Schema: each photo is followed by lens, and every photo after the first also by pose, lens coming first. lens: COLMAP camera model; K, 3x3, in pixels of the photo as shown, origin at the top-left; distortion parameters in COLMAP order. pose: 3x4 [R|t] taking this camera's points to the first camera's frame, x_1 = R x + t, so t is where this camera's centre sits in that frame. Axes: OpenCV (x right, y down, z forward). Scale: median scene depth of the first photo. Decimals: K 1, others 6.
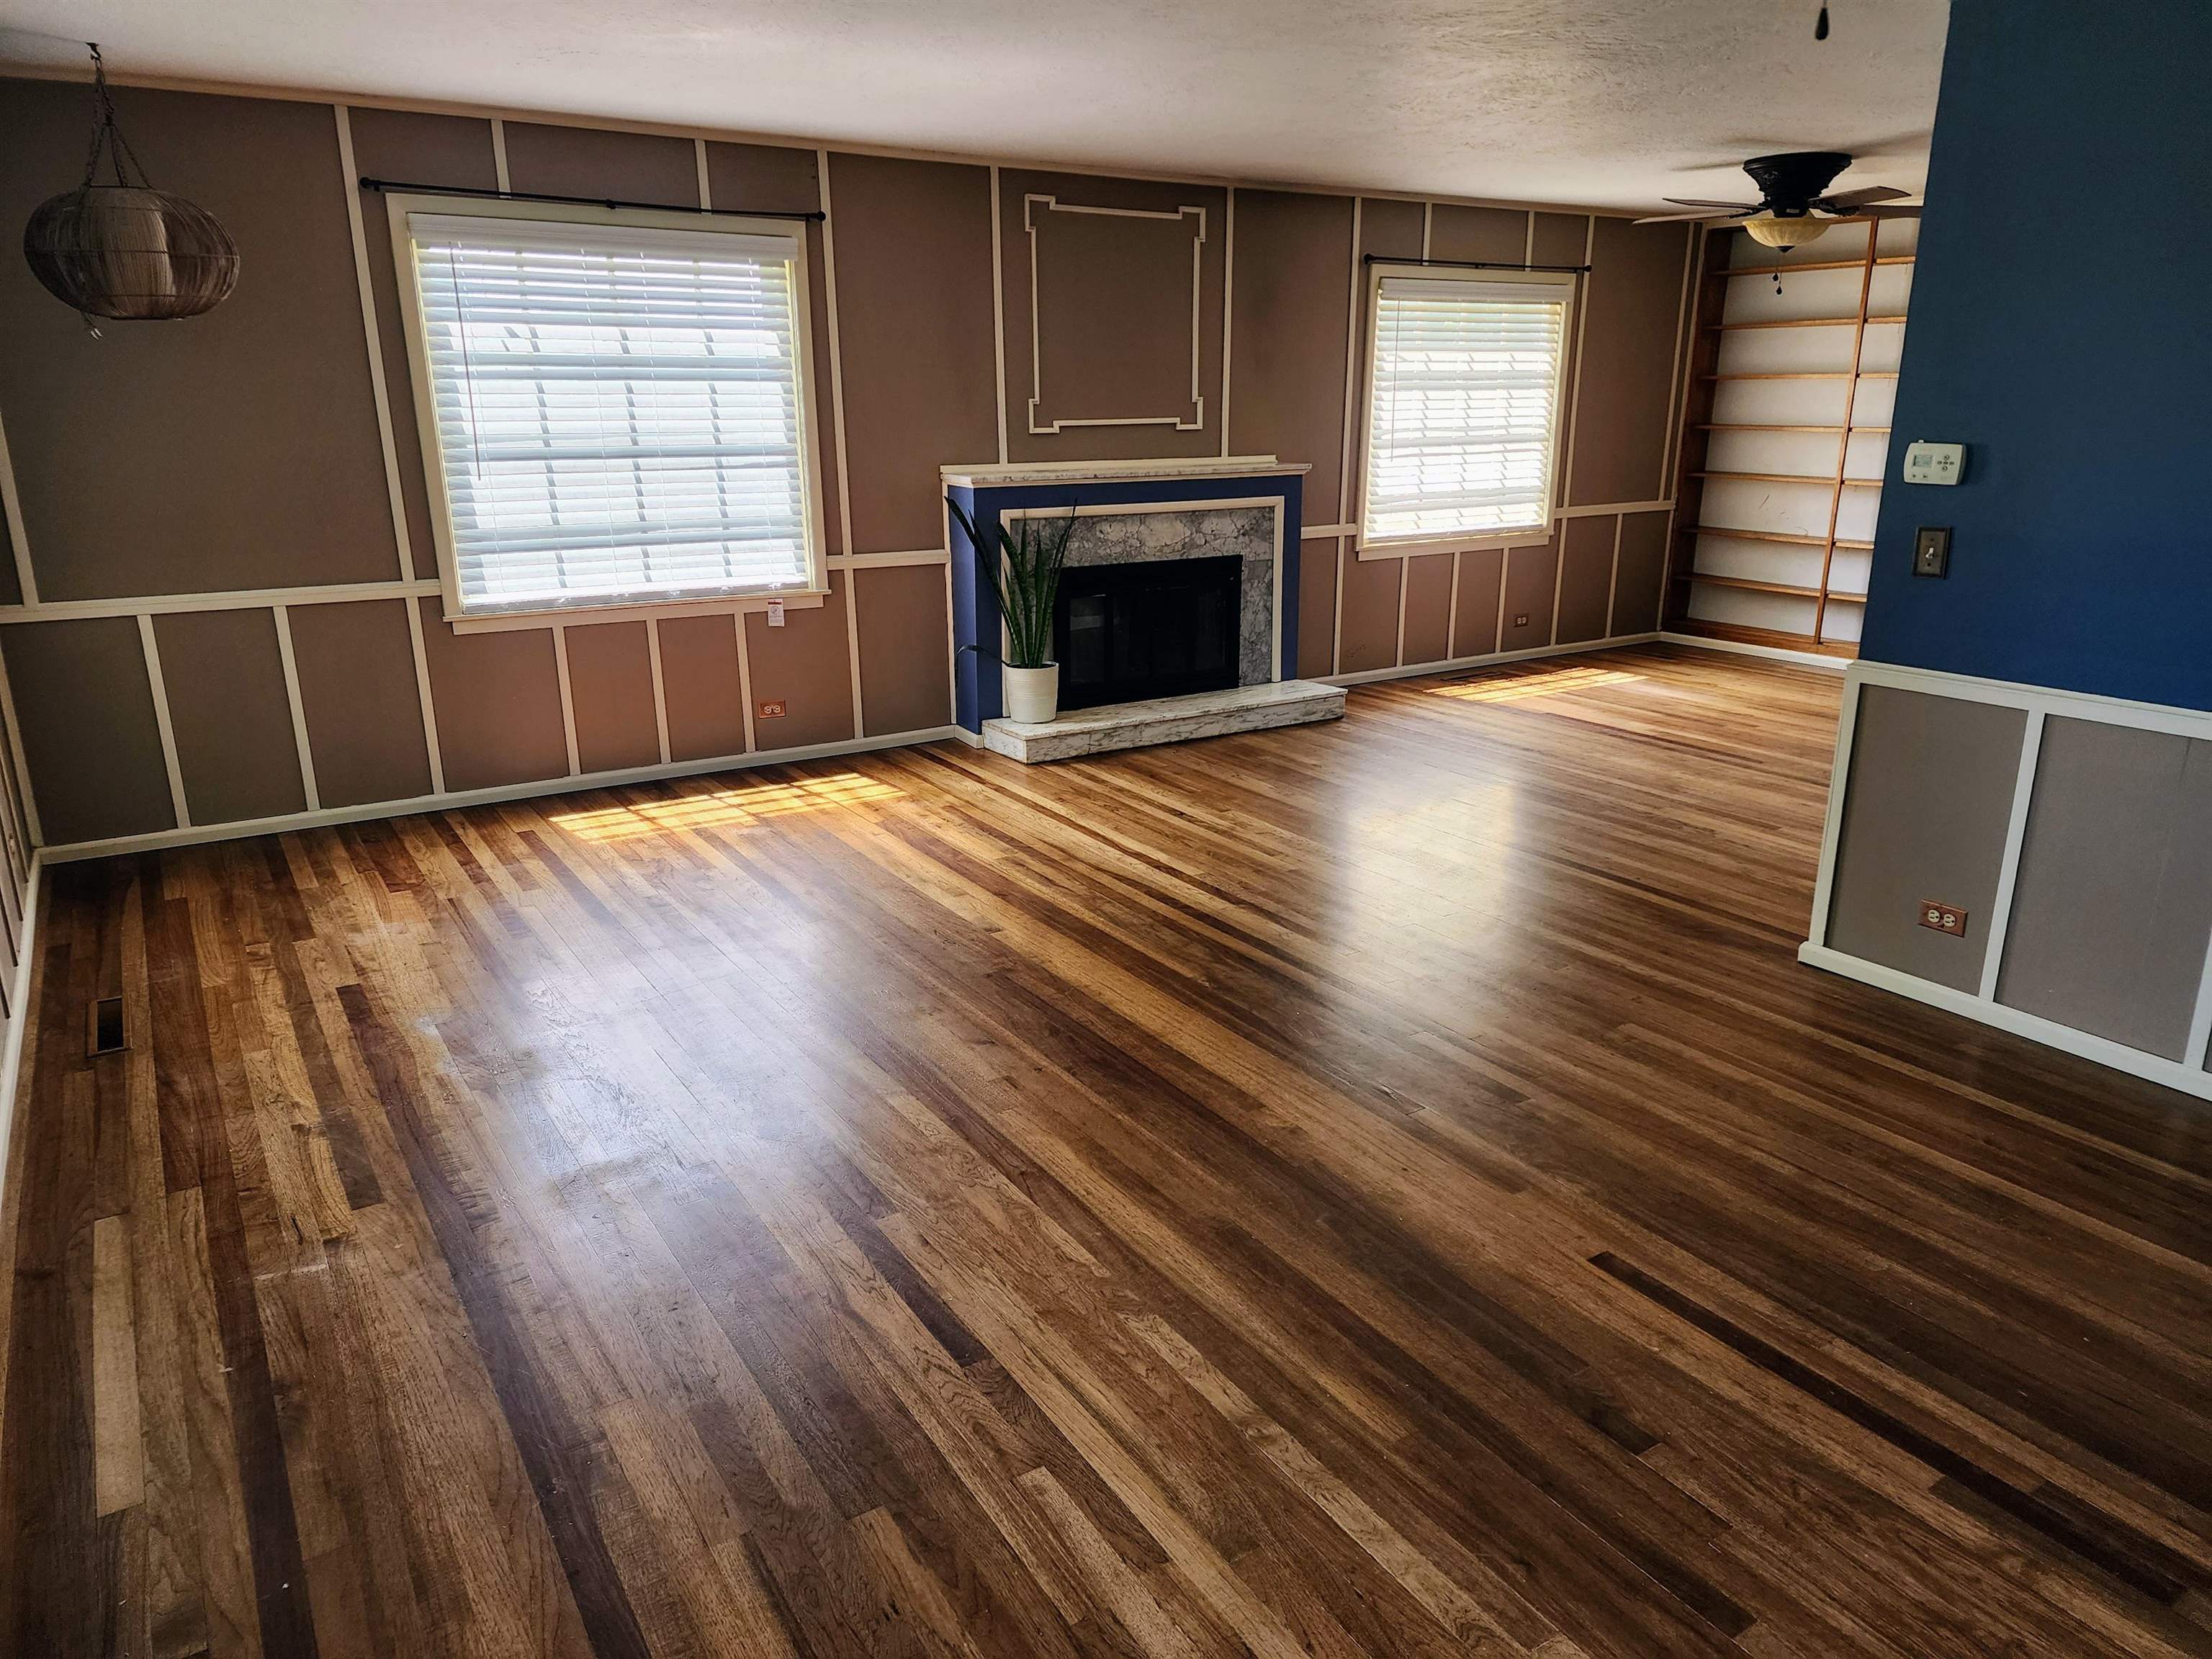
lens RADIAL K [[1487.1, 0, 1106.0], [0, 1487.1, 829.5], [0, 0, 1]] dist [0.053904, -0.056271]
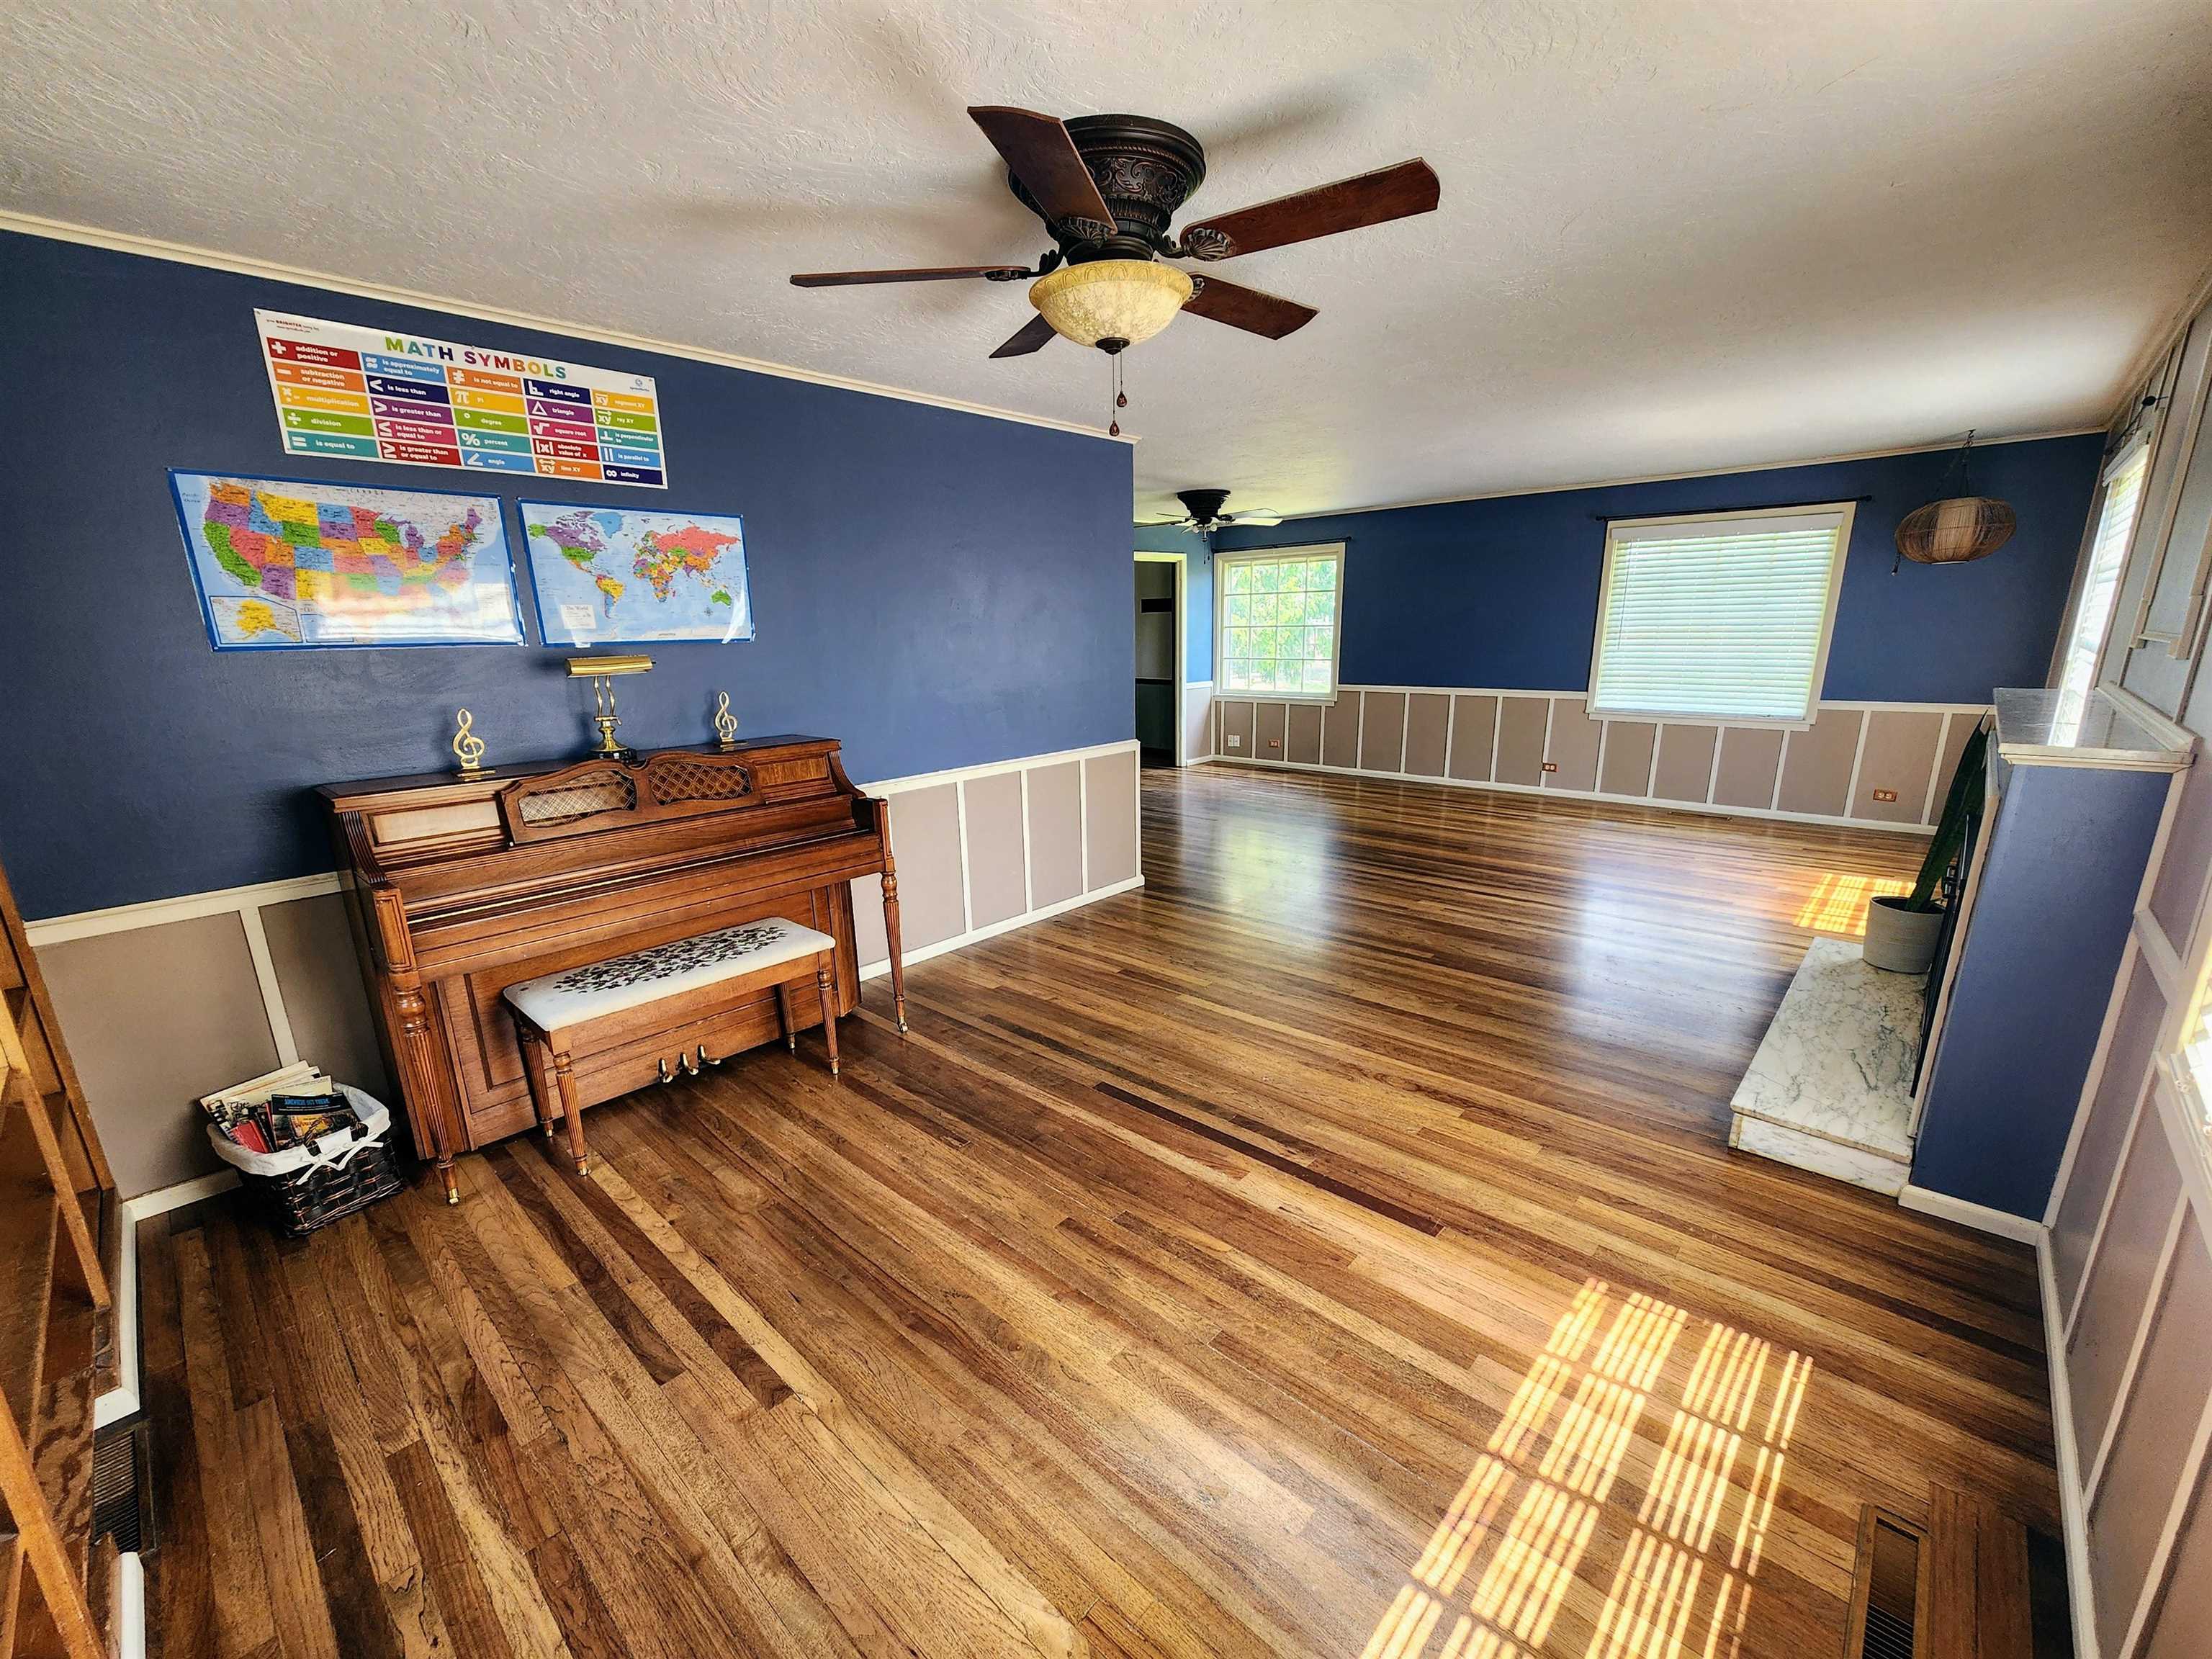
lens RADIAL K [[905.8, 0, 1103.5], [0, 905.8, 867.4], [0, 0, 1]] dist [0.001811, 0.000148]
pose [[-0.966925, 0.088647, -0.239161, 0.682384], [-0.049161, 0.855307, 0.515784, -0.489017], [0.250279, 0.510482, -0.822659, 1.686218]]
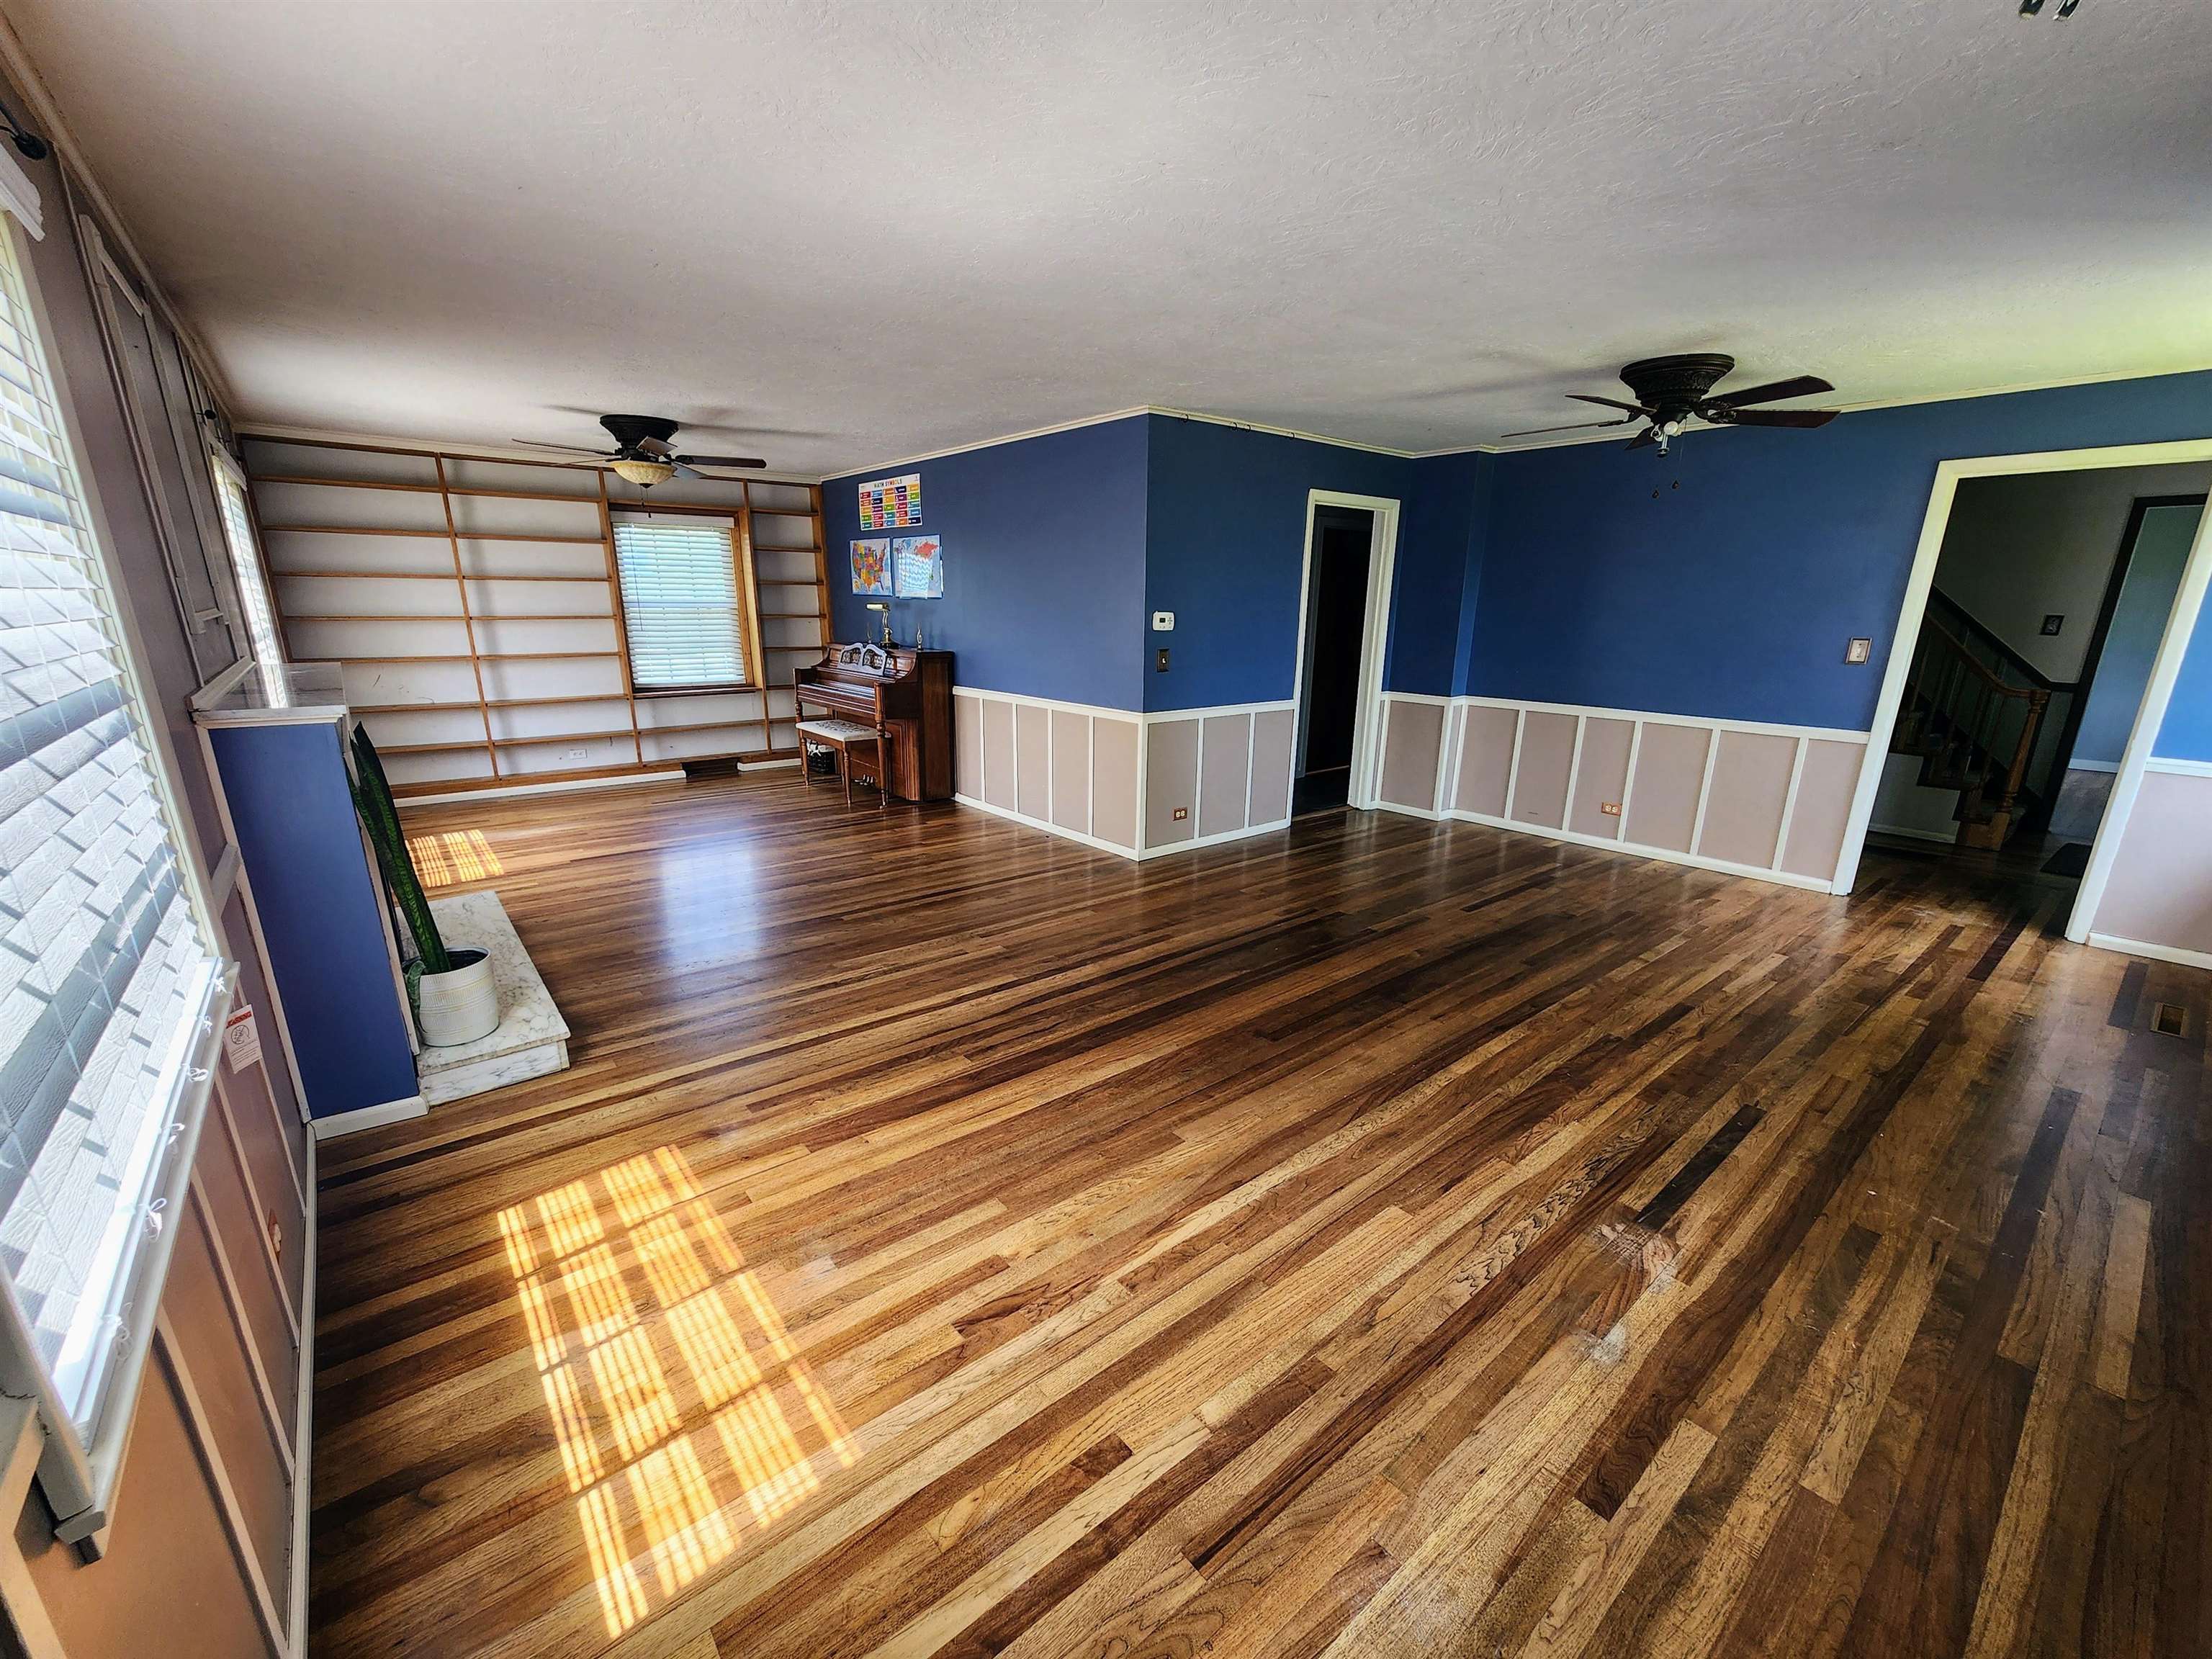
lens RADIAL K [[905.8, 0, 1103.5], [0, 905.8, 867.4], [0, 0, 1]] dist [0.001811, 0.000148]
pose [[-0.121359, -0.285843, 0.950561, -0.618892], [0.271410, 0.911589, 0.308775, -0.257838], [-0.954782, 0.295464, -0.033049, 0.910945]]
